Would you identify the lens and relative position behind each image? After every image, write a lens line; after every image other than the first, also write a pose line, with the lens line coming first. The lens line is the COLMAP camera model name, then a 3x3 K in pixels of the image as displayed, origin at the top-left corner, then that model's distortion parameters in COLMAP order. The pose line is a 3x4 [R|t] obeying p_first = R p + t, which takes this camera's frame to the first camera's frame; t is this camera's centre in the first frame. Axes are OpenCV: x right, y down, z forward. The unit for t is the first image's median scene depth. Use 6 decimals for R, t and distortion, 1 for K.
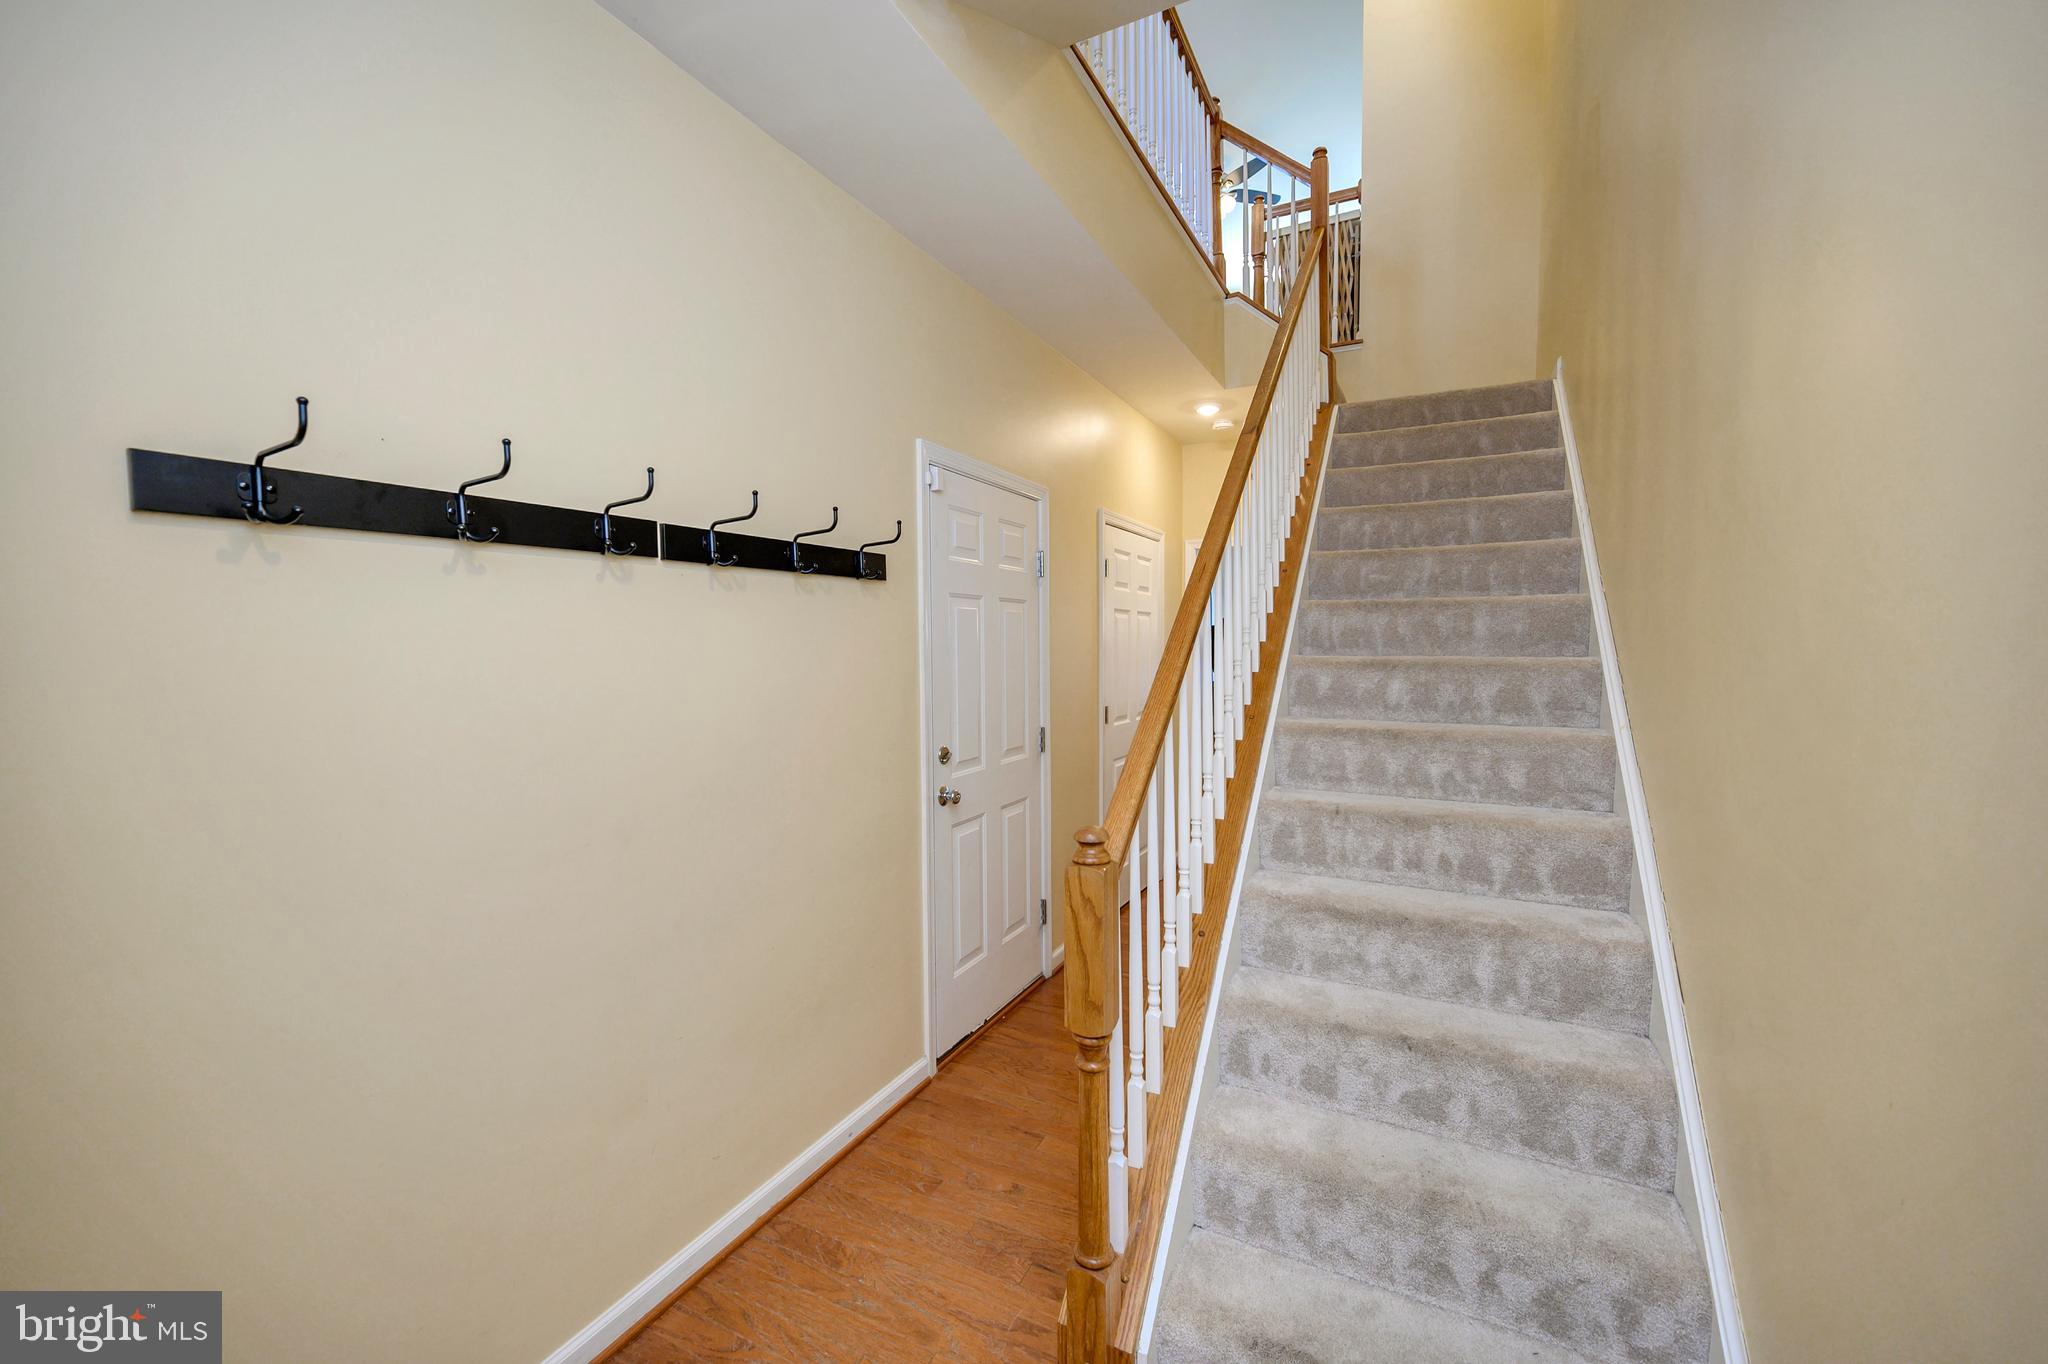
lens RADIAL K [[808.4, 0, 1023.9], [0, 808.4, 669.4], [0, 0, 1]] dist [0.001425, -0.000714]
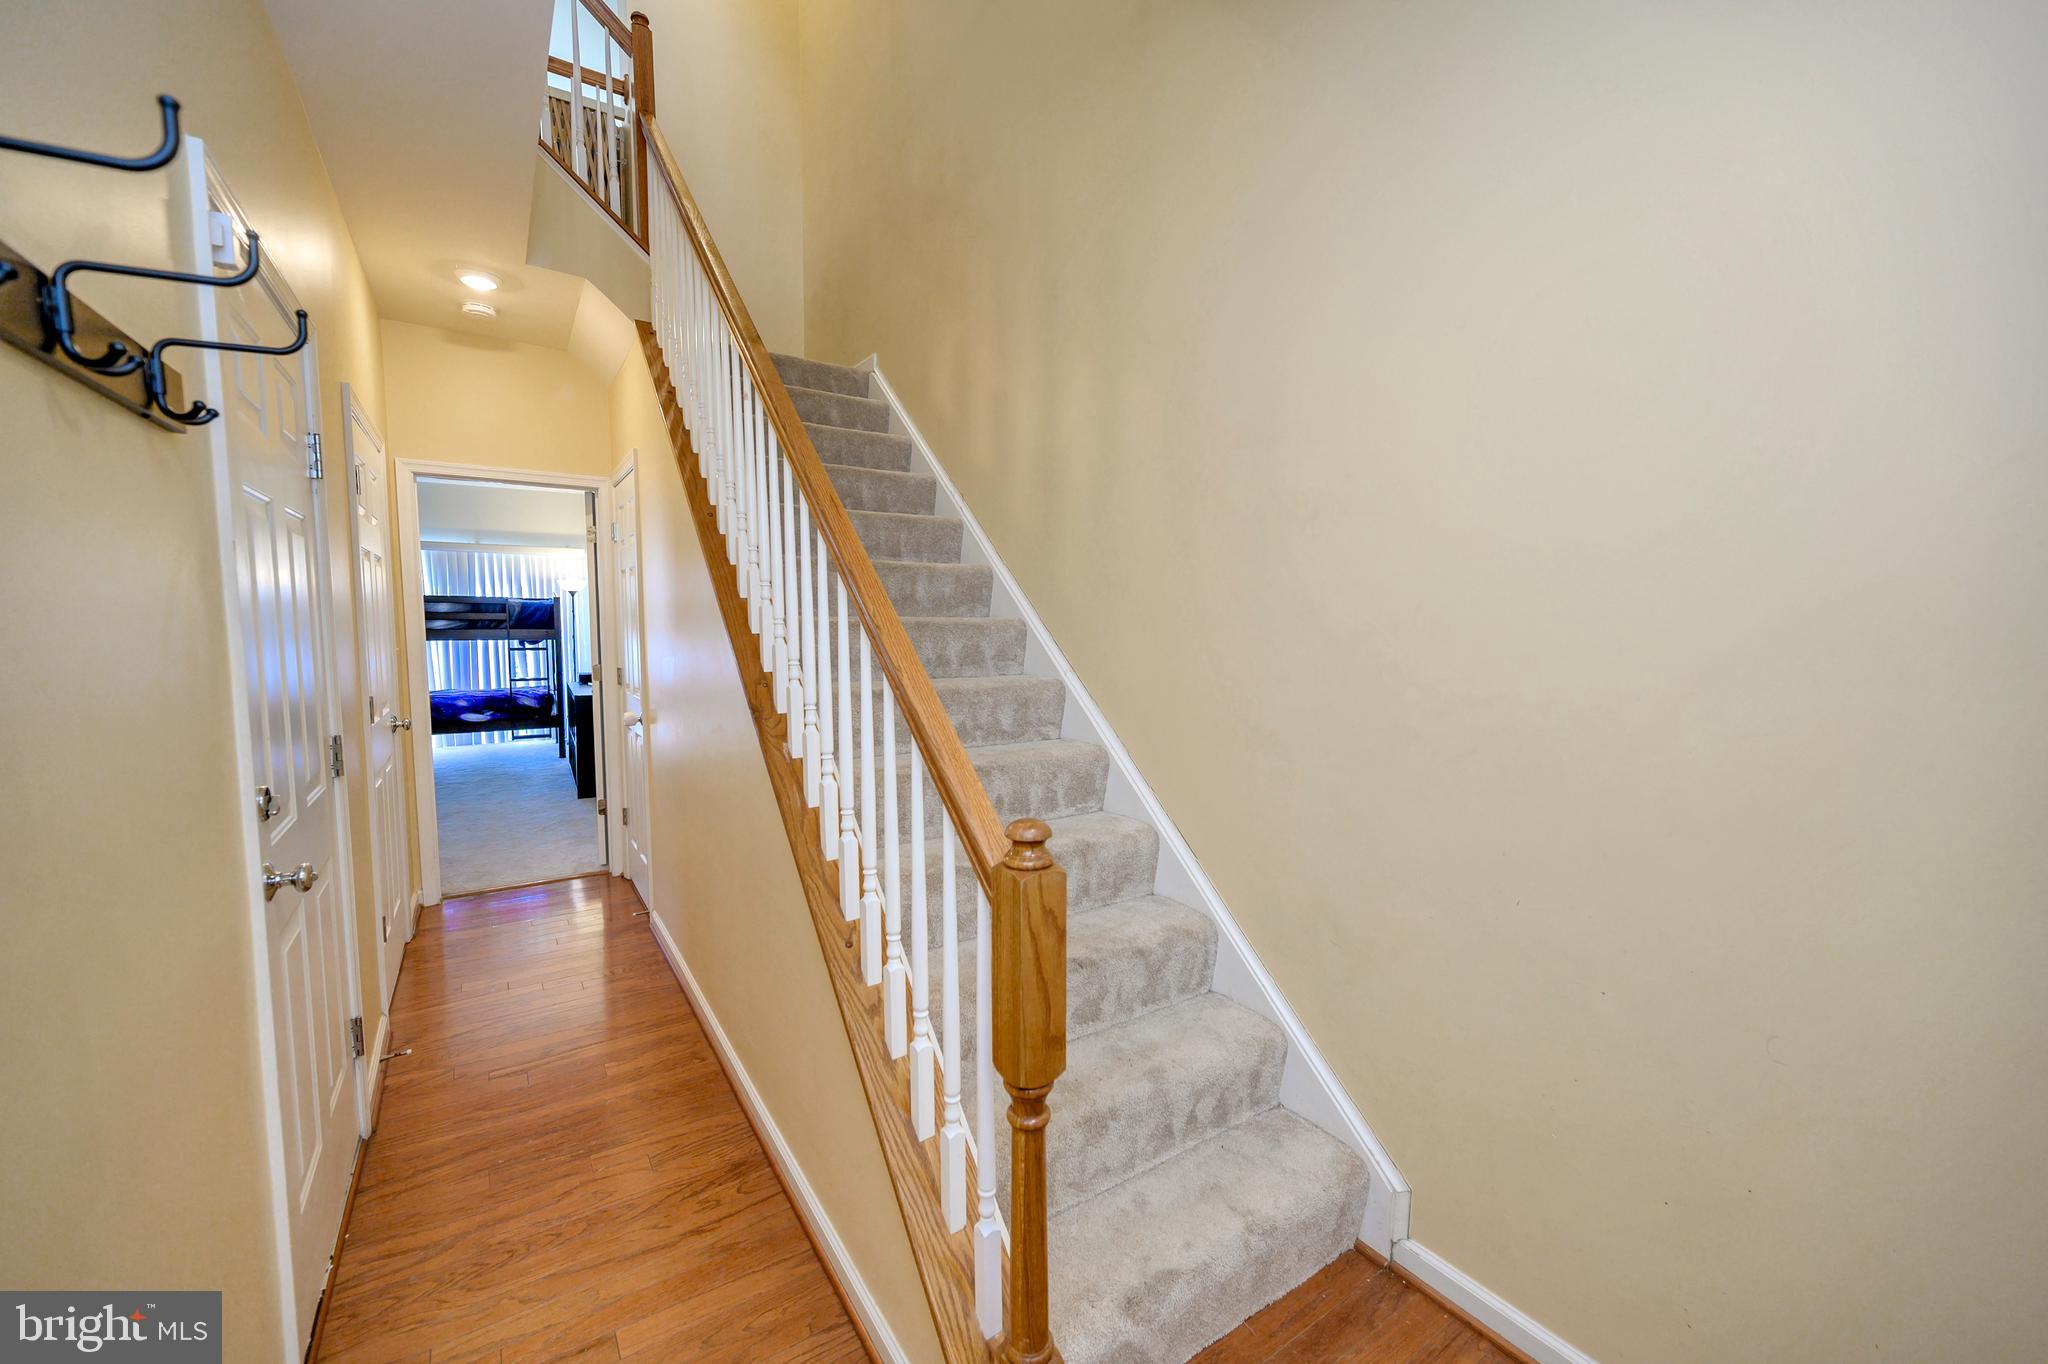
lens RADIAL K [[808.4, 0, 1027.2], [0, 808.4, 682.3], [0, 0, 1]] dist [0.001425, -0.000714]
pose [[0.483607, -0.062329, 0.873063, -0.383805], [0.020829, 0.997998, 0.059711, 0.011440], [-0.875038, -0.010691, 0.483937, 0.415544]]
